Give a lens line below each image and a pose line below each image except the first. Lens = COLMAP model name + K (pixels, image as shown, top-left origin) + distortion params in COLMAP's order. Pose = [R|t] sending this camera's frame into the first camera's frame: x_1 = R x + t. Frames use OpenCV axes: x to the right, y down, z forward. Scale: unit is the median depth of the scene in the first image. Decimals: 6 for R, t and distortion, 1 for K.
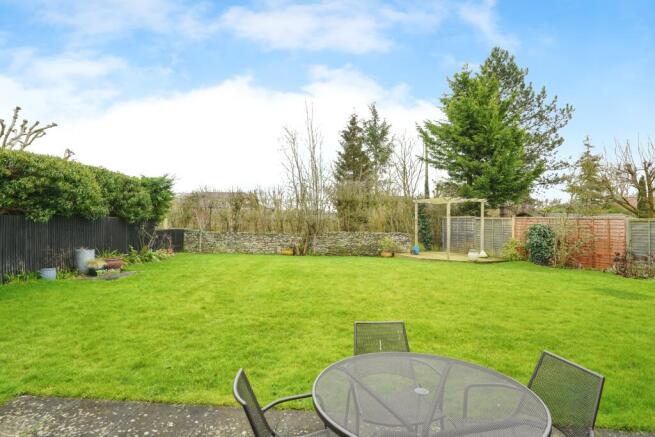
lens RADIAL K [[341.1, 0, 327.4], [0, 341.1, 216.8], [0, 0, 1]] dist [-0.003691, -0.001427]
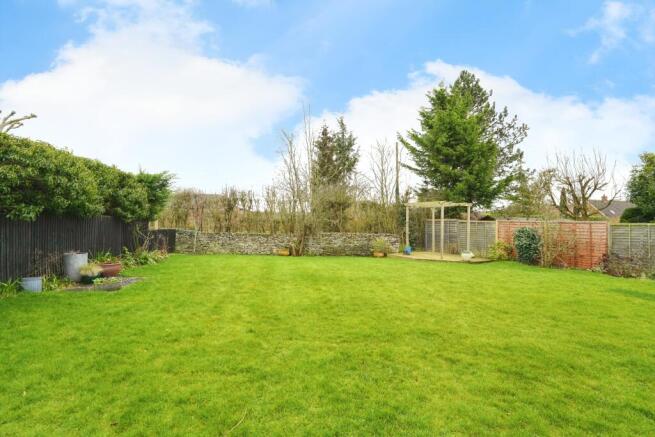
lens RADIAL K [[300.2, 0, 328.2], [0, 300.2, 217.3], [0, 0, 1]] dist [-0.016633, 0.002083]
pose [[0.992461, 0.011855, 0.121988, -0.098670], [-0.011512, 0.999928, -0.003513, 0.000199], [-0.122021, 0.002083, 0.992525, 0.101000]]
